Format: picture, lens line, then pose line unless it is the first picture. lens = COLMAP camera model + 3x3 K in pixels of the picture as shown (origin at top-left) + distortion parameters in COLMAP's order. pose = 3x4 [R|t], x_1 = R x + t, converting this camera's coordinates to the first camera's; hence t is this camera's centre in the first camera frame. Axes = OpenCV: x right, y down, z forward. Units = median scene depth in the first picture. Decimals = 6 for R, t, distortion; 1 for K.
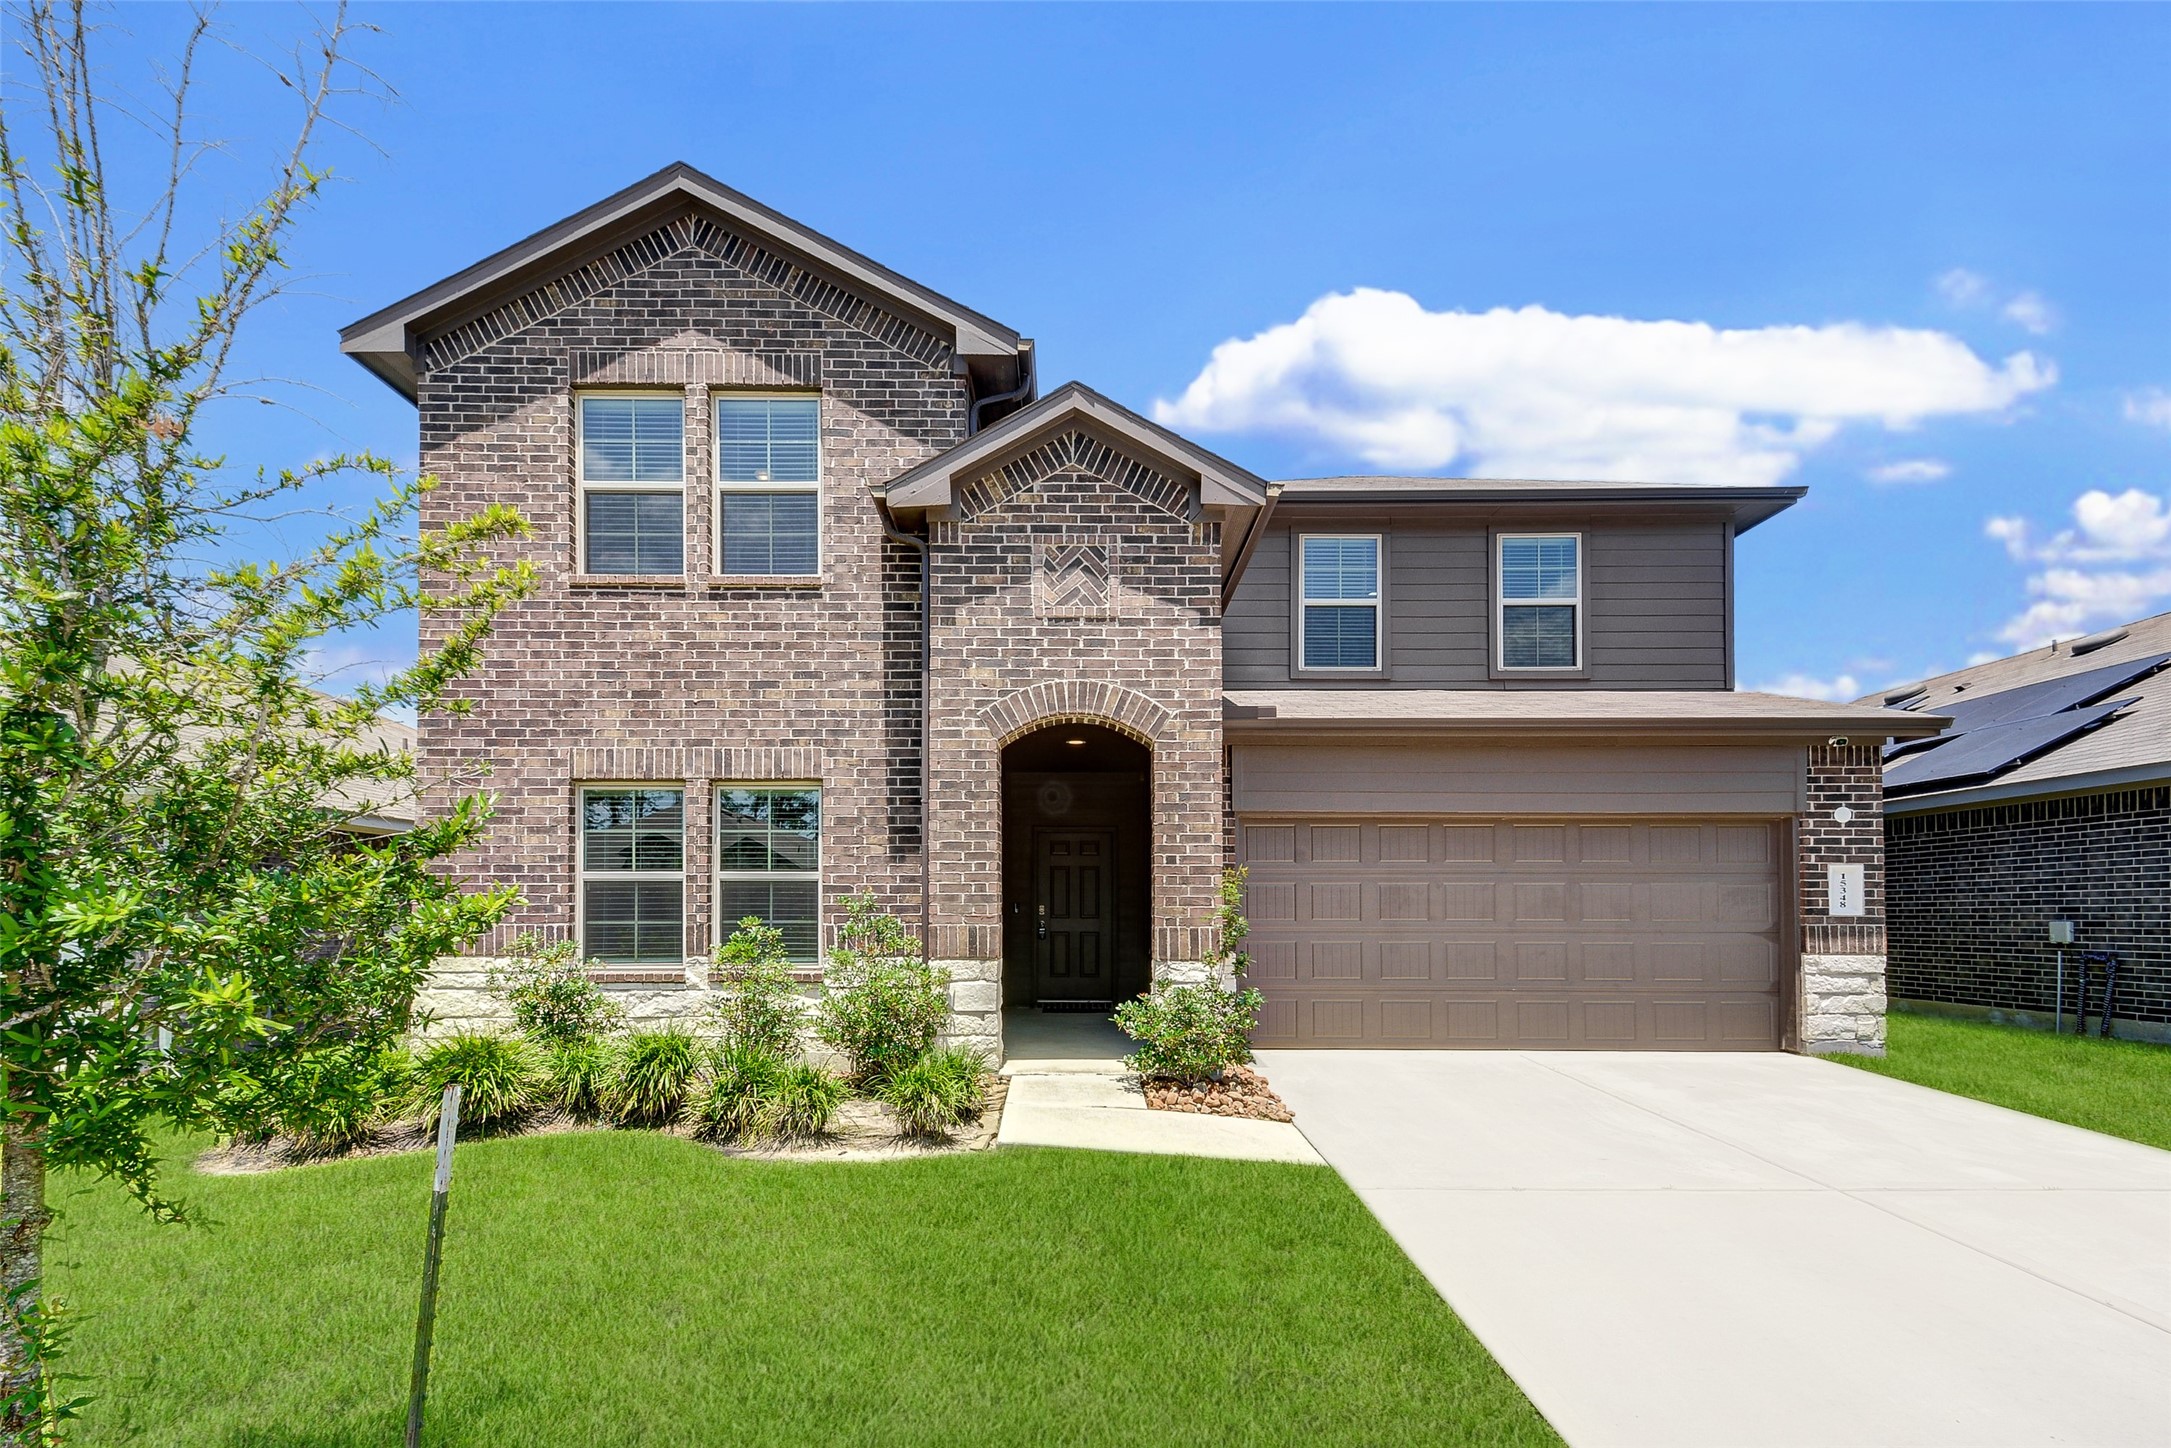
lens RADIAL K [[985.5, 0, 1082.3], [0, 985.5, 781.3], [0, 0, 1]] dist [0.037396, -0.018197]
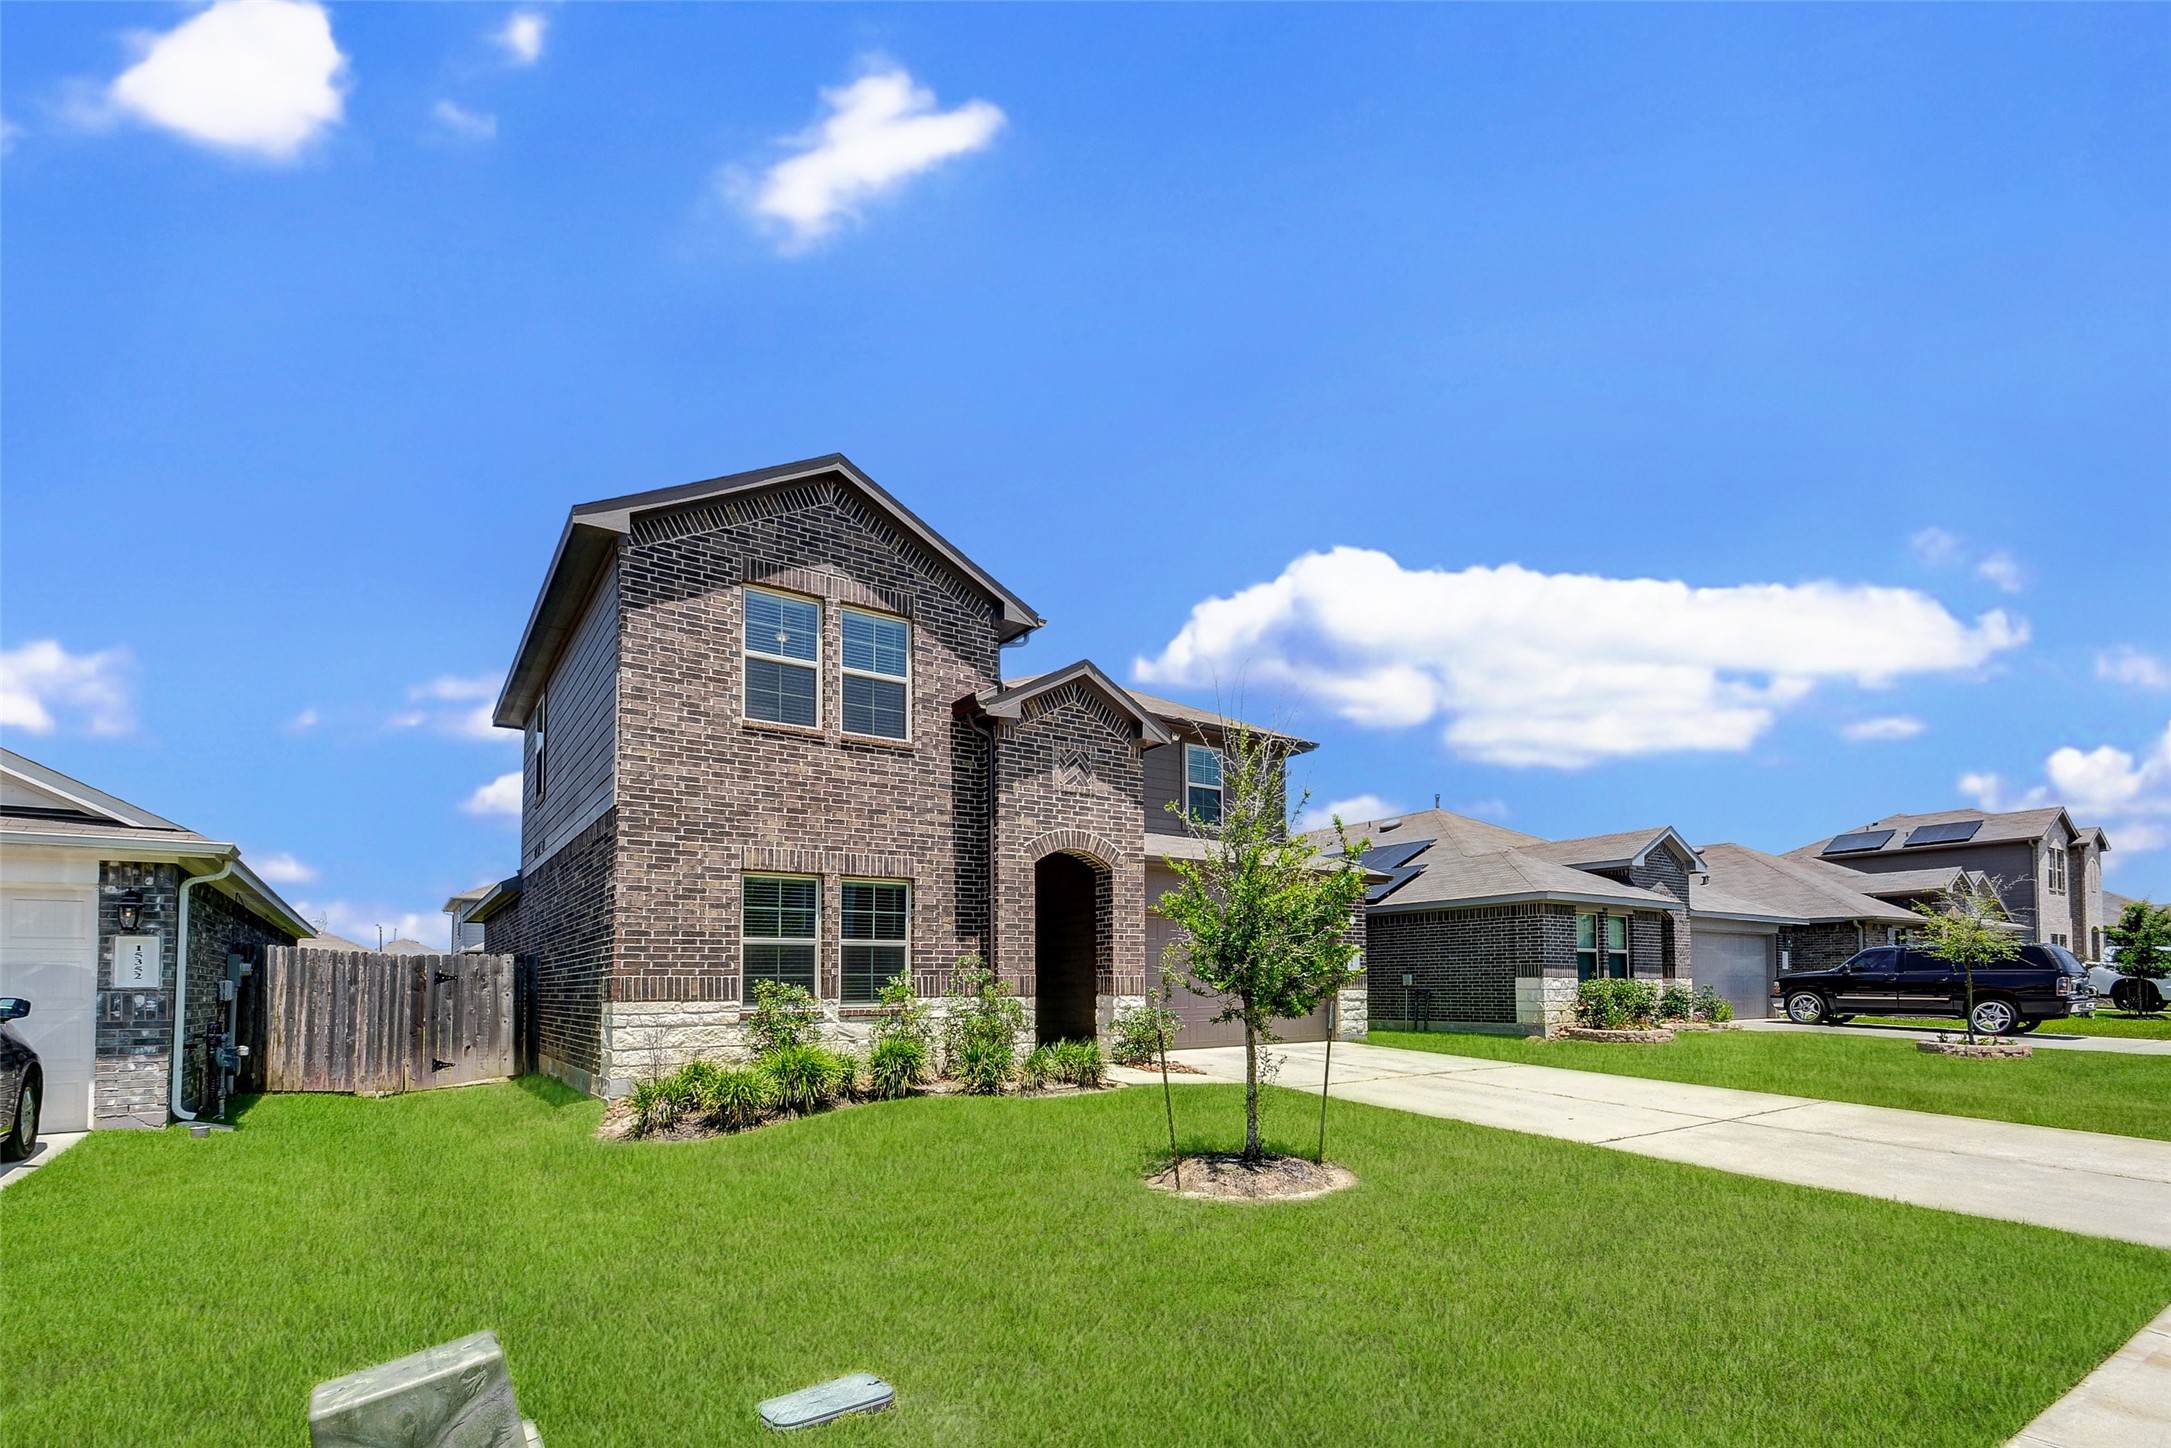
lens RADIAL K [[990.7, 0, 1095.1], [0, 990.7, 744.6], [0, 0, 1]] dist [0.026016, -0.017807]
pose [[0.823309, 0.126709, 0.553269, -0.886905], [-0.067537, 0.989708, -0.126162, -0.031819], [-0.563560, 0.066504, 0.823394, -0.417012]]
